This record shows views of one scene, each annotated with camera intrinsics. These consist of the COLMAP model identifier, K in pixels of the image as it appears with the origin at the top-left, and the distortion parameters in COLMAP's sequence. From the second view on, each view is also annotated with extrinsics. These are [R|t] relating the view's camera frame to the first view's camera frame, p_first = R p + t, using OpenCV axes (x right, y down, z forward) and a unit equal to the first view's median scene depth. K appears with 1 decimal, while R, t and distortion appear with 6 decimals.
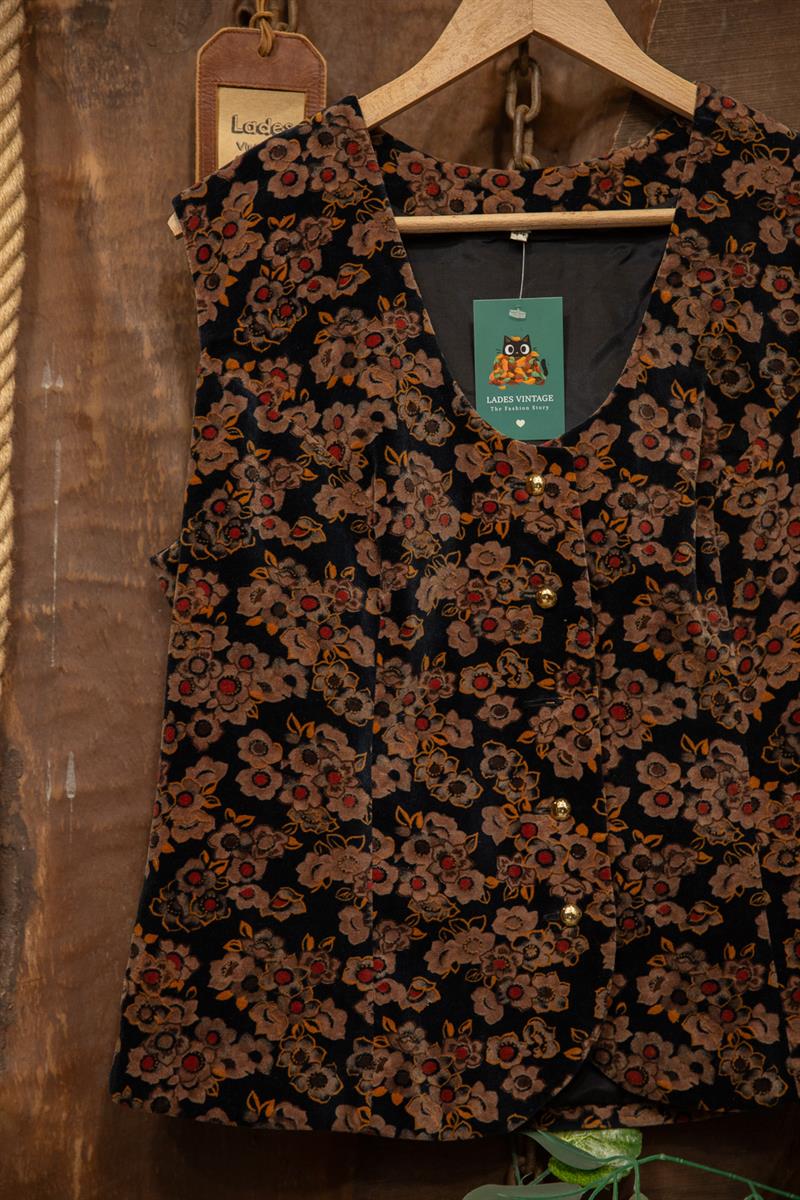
lens RADIAL K [[2191.5, 0, 408.3], [0, 2191.5, 603.5], [0, 0, 1]] dist [0.137447, 0.129079]
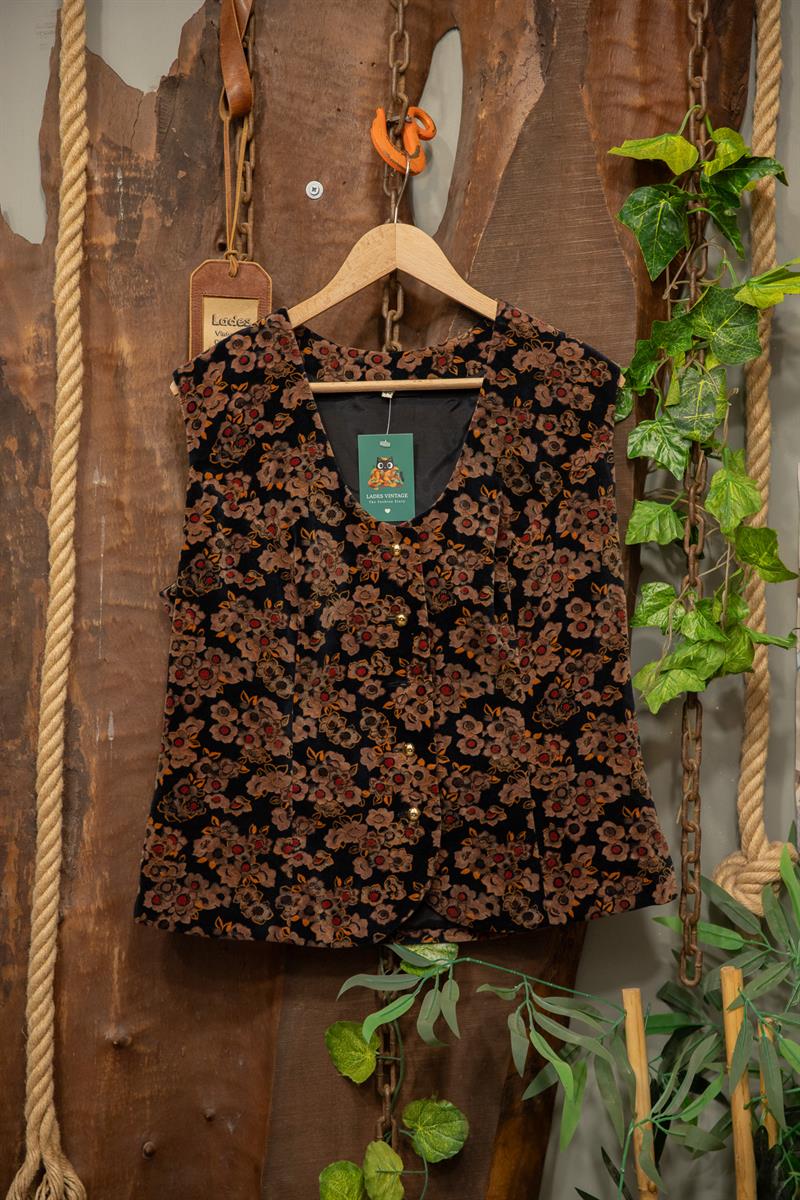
lens RADIAL K [[2204.8, 0, 404.6], [0, 2204.8, 607.9], [0, 0, 1]] dist [0.162105, 0.156127]
pose [[0.999442, 0.004579, -0.033101, 0.119879], [-0.003359, 0.999316, 0.036819, -0.071885], [0.033247, -0.036688, 0.998774, -0.634649]]
